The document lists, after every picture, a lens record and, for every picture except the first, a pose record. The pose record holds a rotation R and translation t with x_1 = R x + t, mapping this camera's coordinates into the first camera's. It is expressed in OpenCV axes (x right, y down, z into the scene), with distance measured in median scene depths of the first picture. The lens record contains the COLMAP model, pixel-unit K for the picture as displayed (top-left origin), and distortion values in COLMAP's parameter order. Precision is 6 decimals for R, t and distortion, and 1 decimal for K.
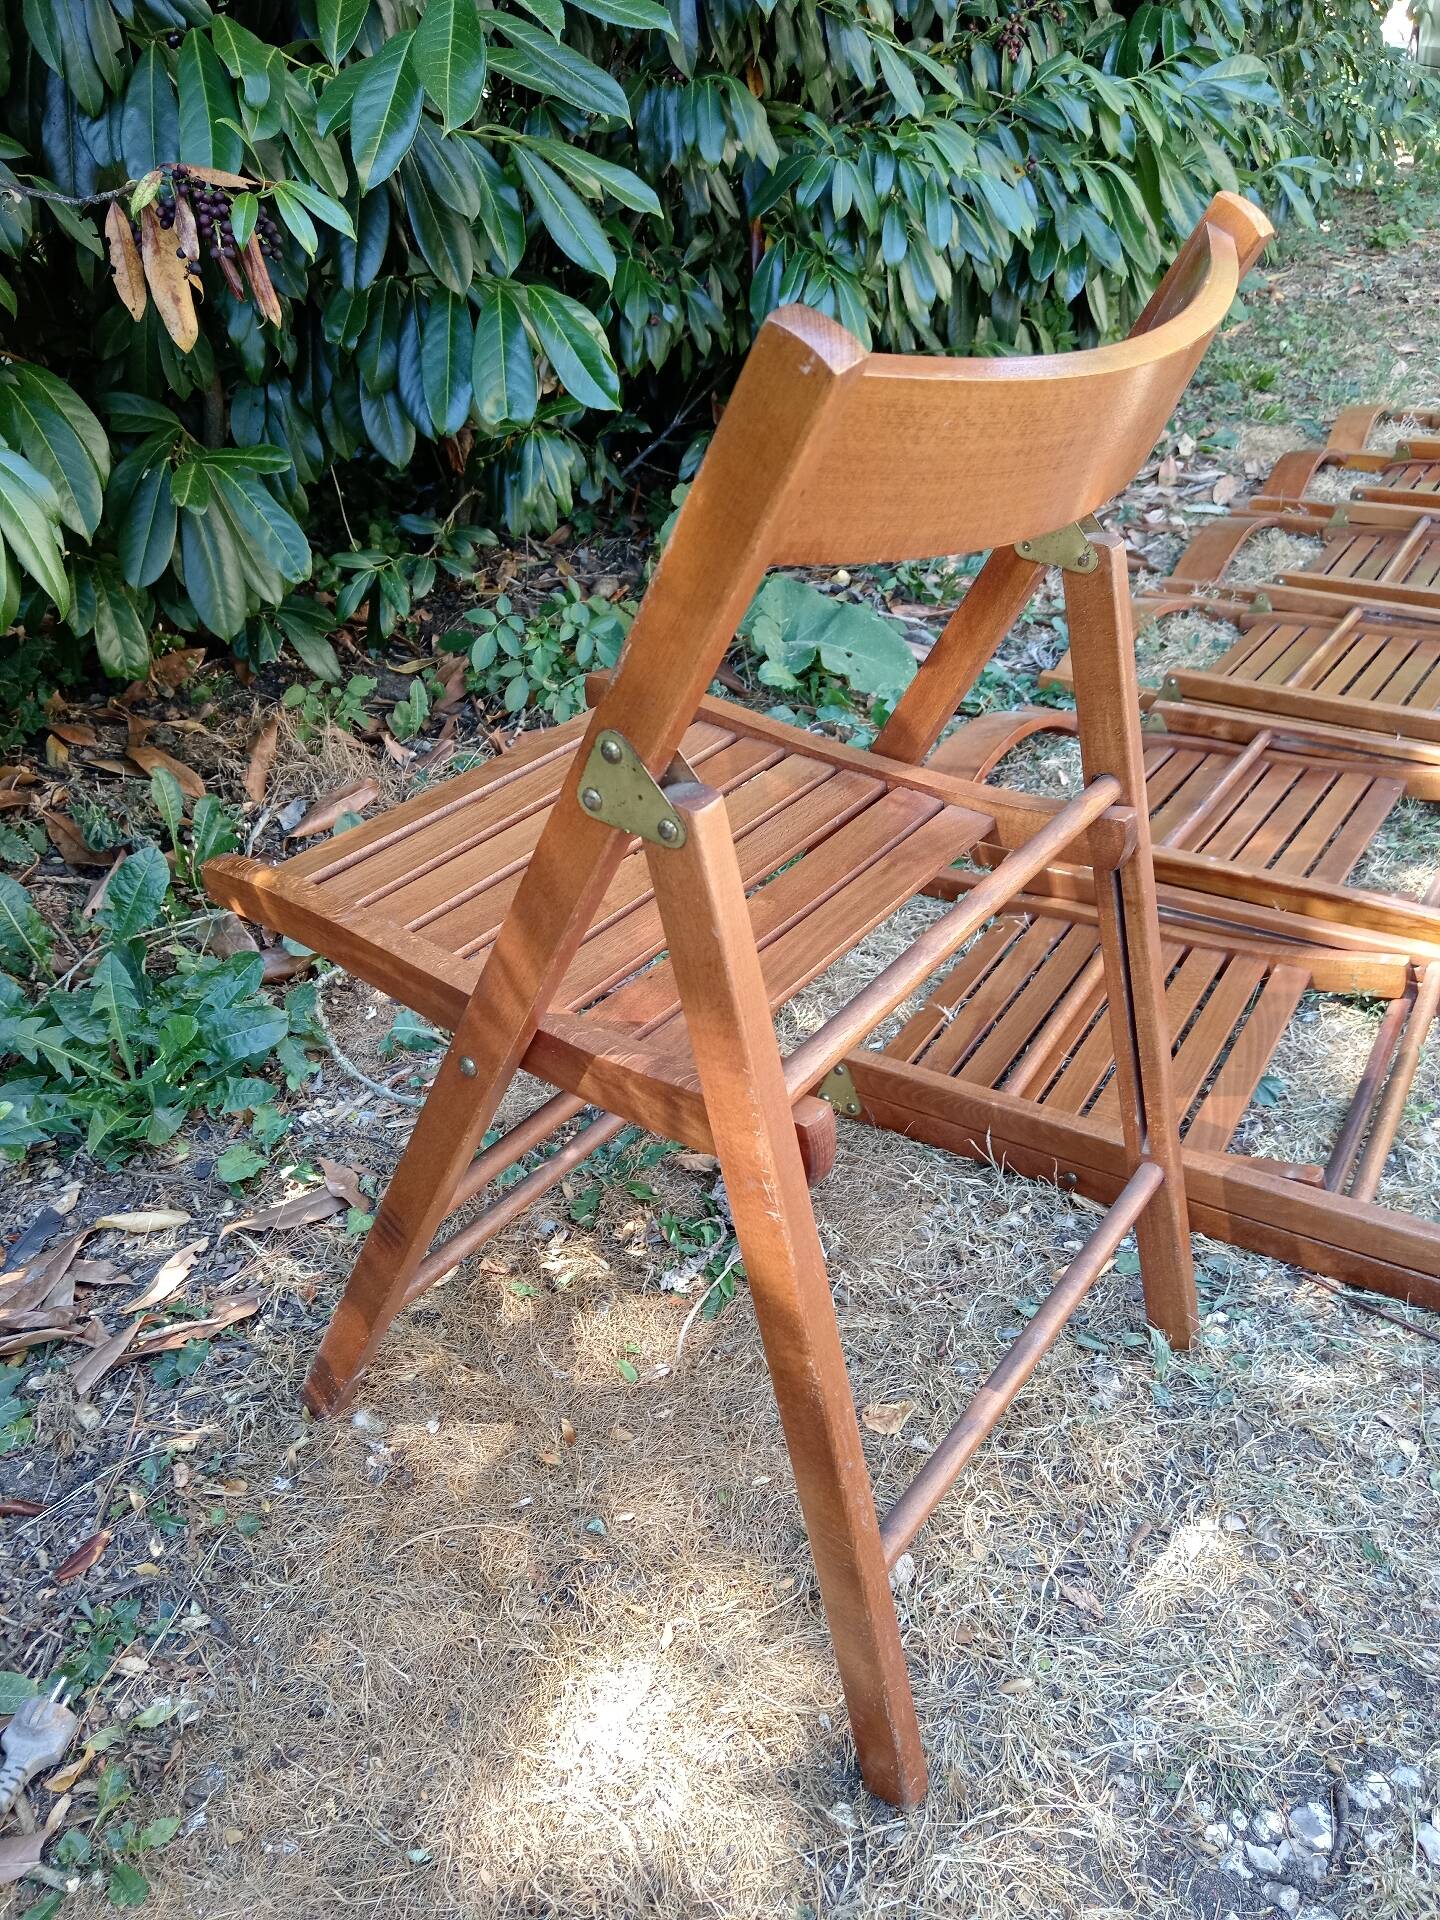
lens RADIAL K [[1496.1, 0, 706.7], [0, 1496.1, 956.3], [0, 0, 1]] dist [-0.005885, 0.007306]
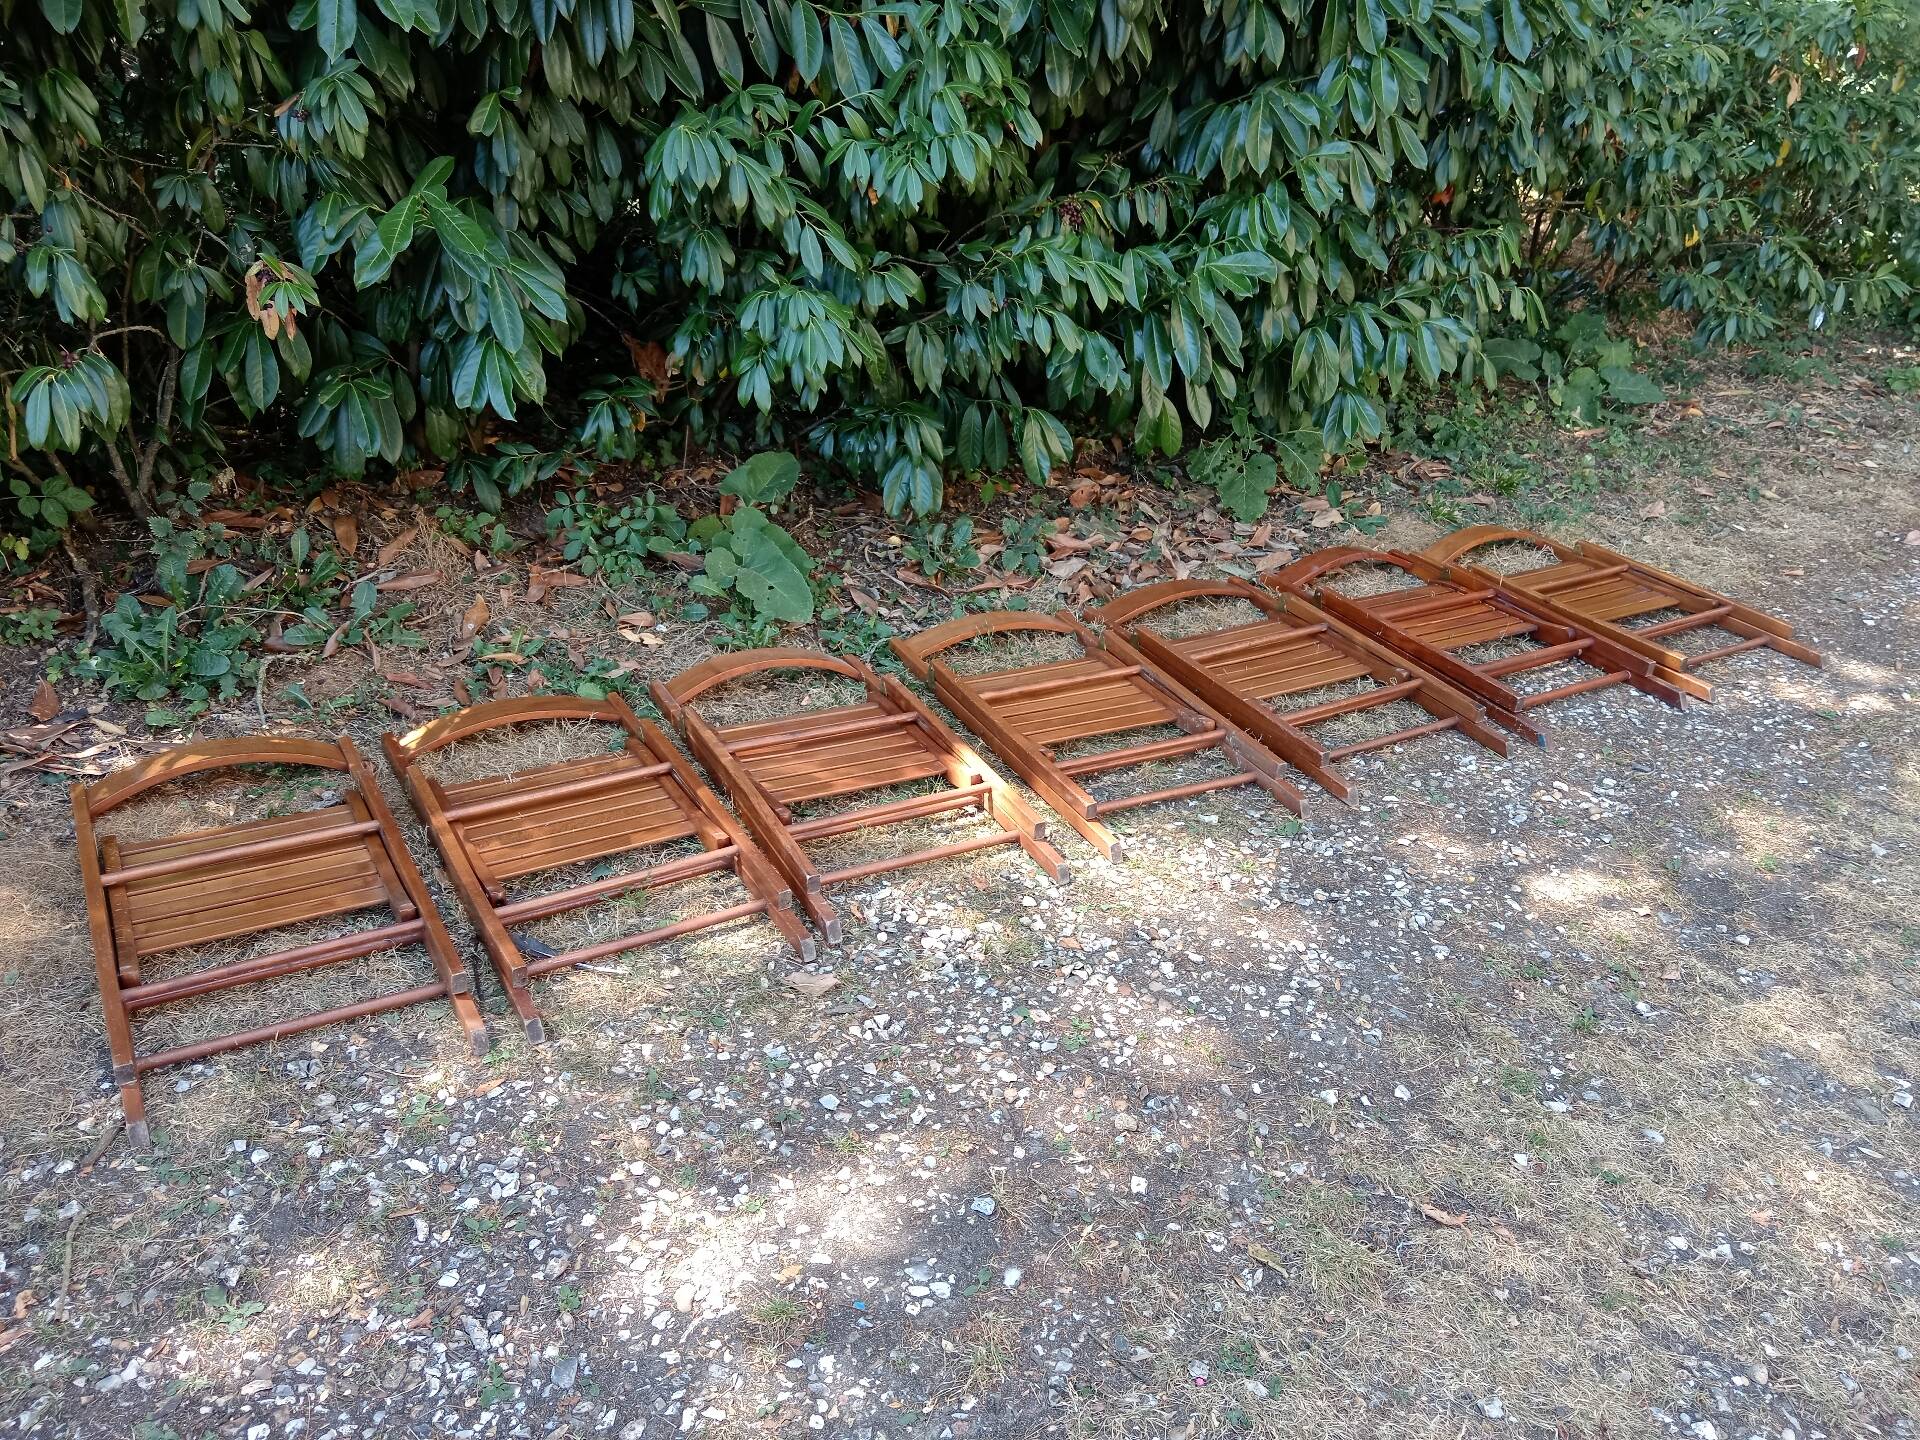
lens RADIAL K [[1496.1, 0, 954.4], [0, 1496.1, 729.5], [0, 0, 1]] dist [-0.005885, 0.007306]
pose [[0.876752, 0.321241, -0.357924, 1.346304], [-0.339250, 0.940604, 0.013192, -0.237640], [0.340902, 0.109860, 0.933658, -0.527329]]
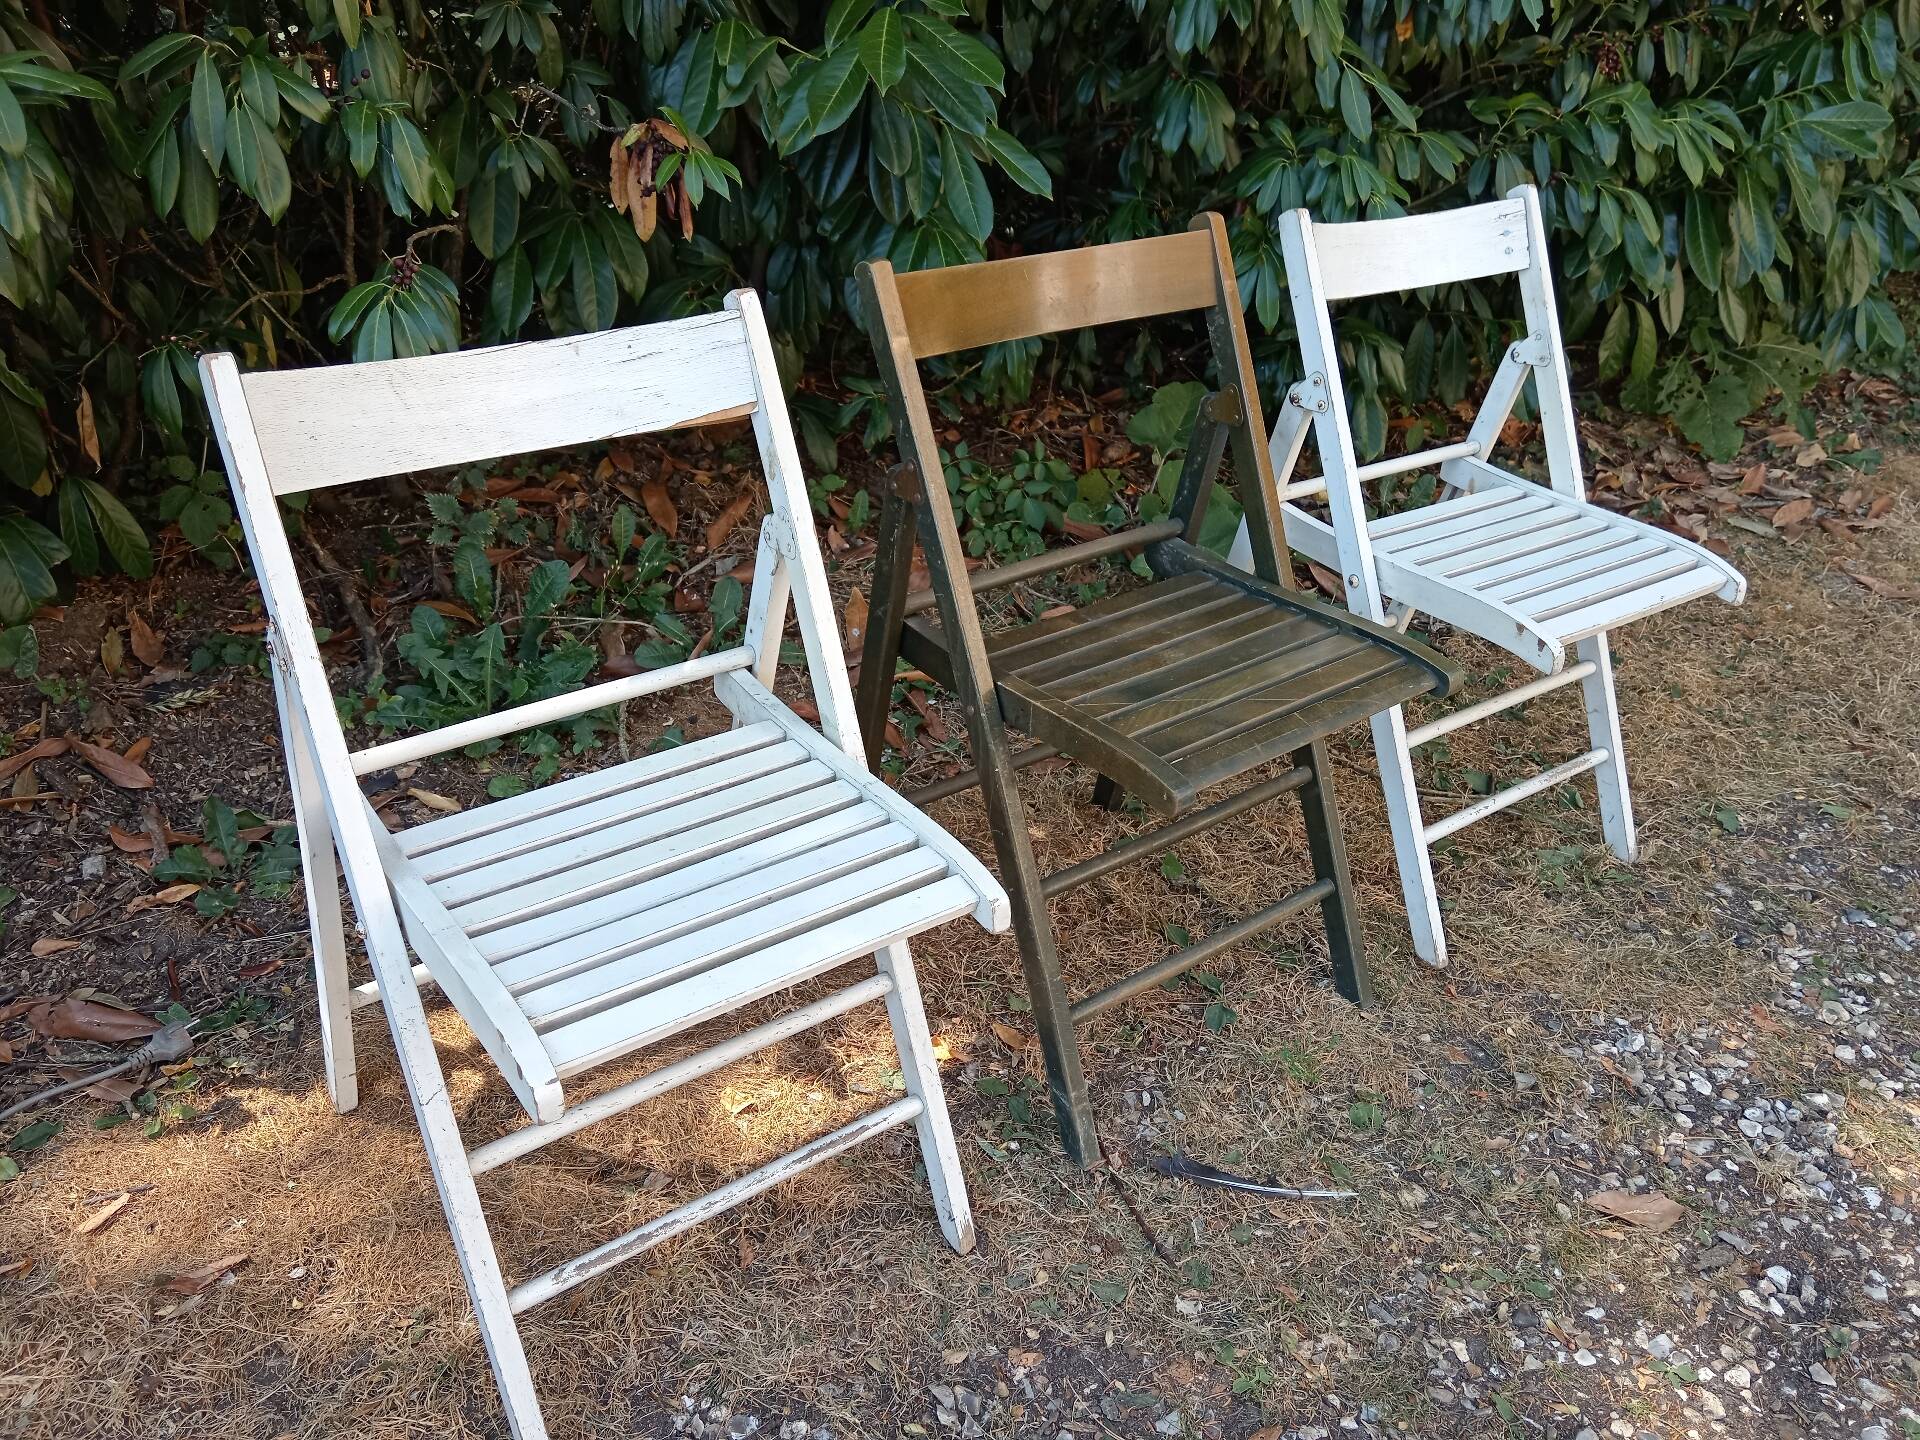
lens RADIAL K [[1496.1, 0, 950.6], [0, 1496.1, 727.8], [0, 0, 1]] dist [-0.005885, 0.007306]
pose [[0.884387, 0.319829, -0.339954, 0.530619], [-0.319761, 0.945728, 0.057888, -0.133827], [0.340018, 0.057509, 0.938659, -0.213271]]
